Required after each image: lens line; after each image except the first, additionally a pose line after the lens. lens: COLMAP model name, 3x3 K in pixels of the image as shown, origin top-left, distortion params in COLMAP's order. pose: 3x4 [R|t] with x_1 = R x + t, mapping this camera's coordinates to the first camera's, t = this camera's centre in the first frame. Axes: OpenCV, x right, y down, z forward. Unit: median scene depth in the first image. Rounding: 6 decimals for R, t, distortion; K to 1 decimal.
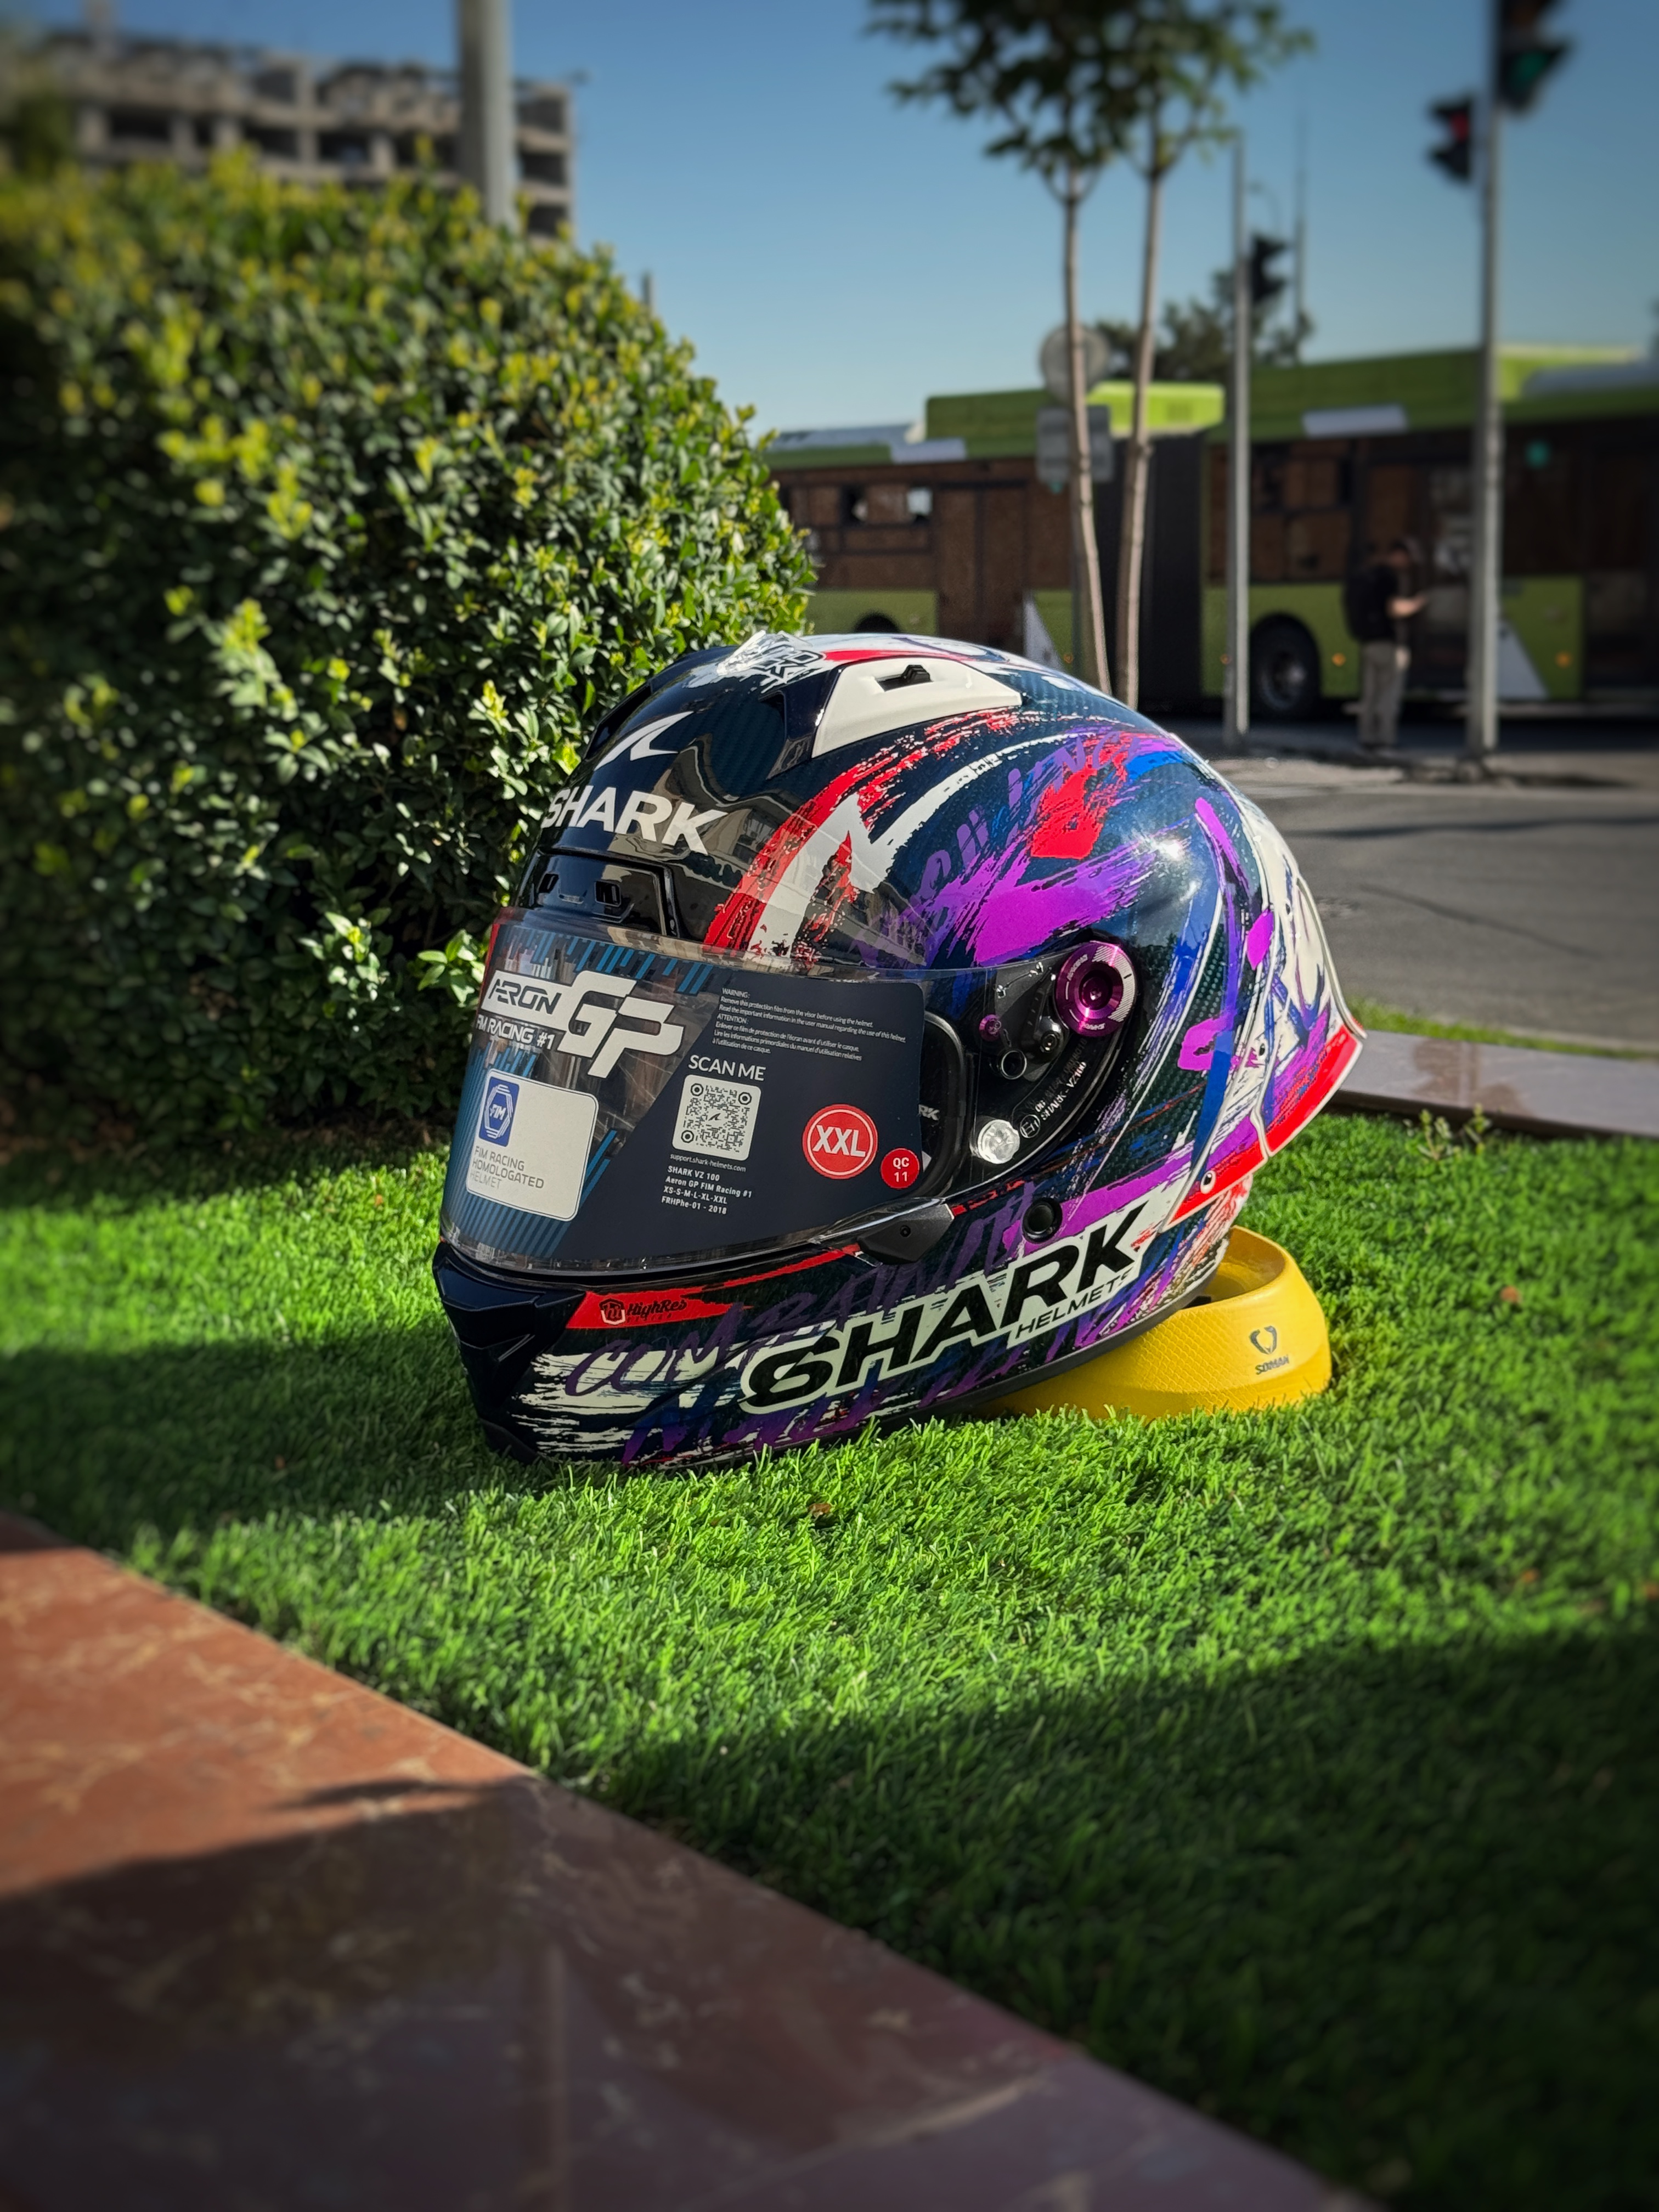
lens RADIAL K [[3101.1, 0, 829.5], [0, 3101.1, 1106.0], [0, 0, 1]] dist [0.131040, -0.266424]
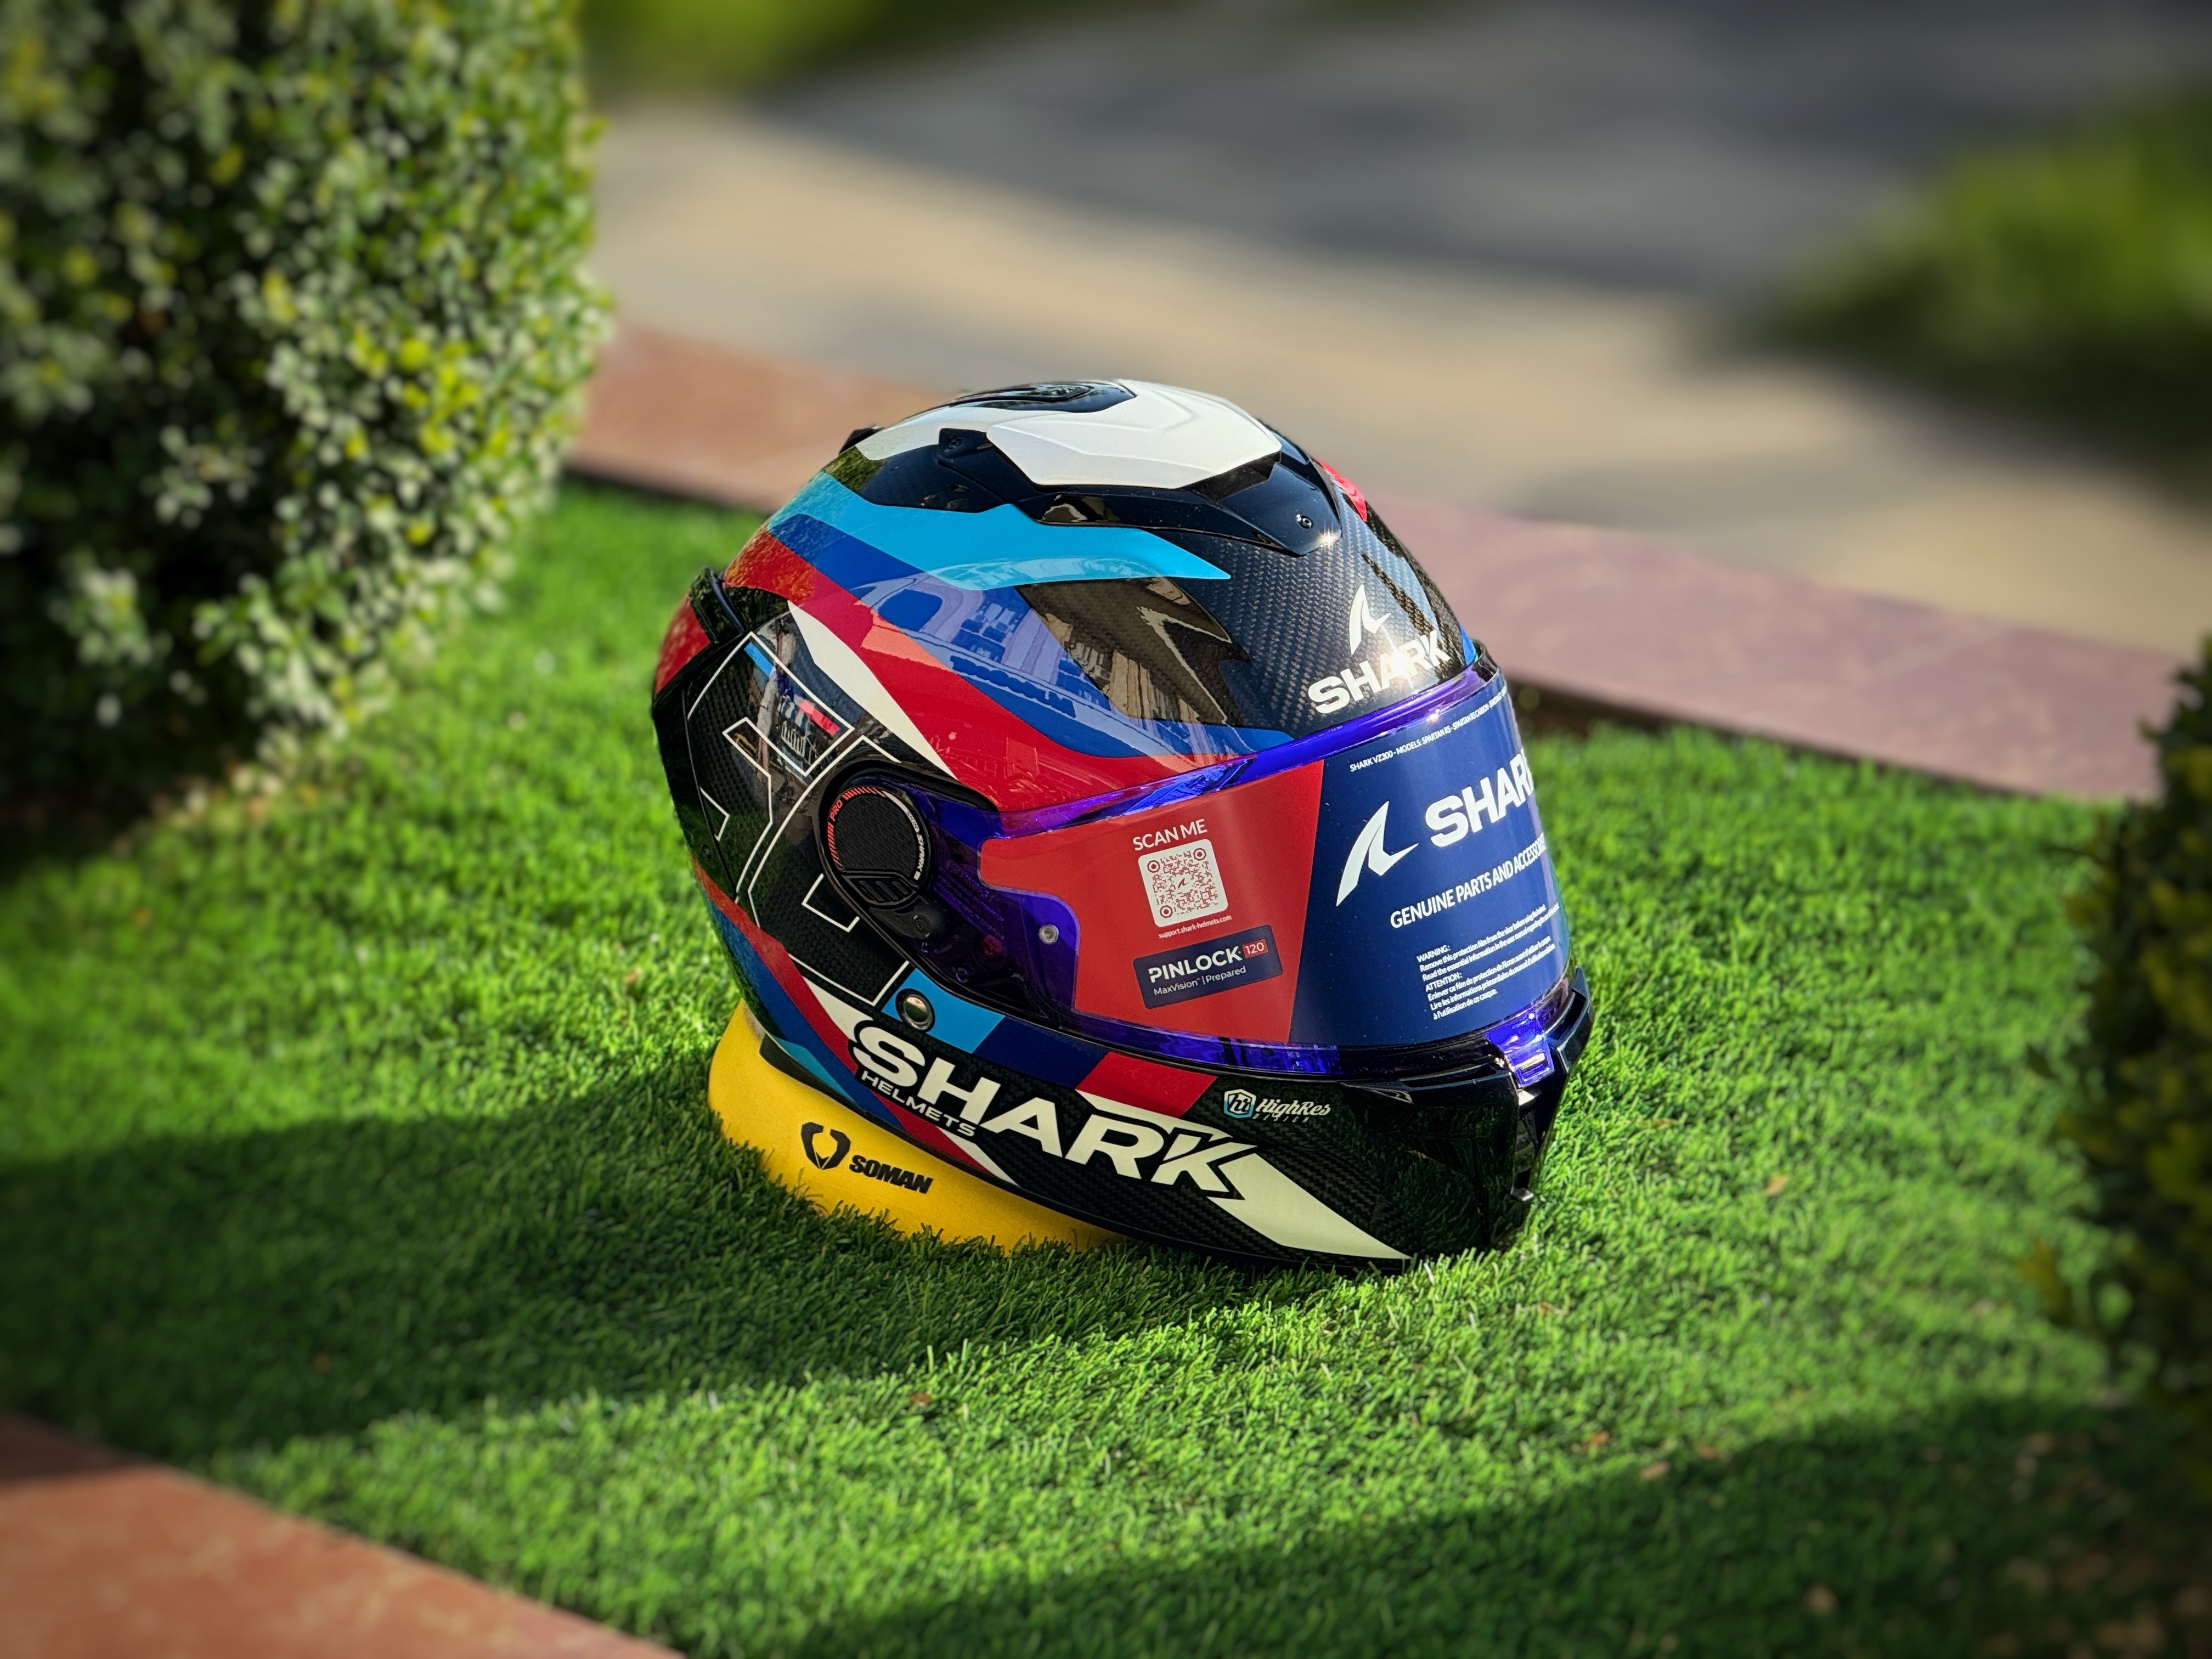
lens RADIAL K [[7789.8, 0, 1106.0], [0, 7789.8, 829.5], [0, 0, 1]] dist [-0.027910, 0.757432]
pose [[0.983963, -0.055319, 0.169577, -0.370597], [0.027271, 0.986172, 0.163464, -0.476345], [-0.176275, -0.156218, 0.971866, -1.480712]]
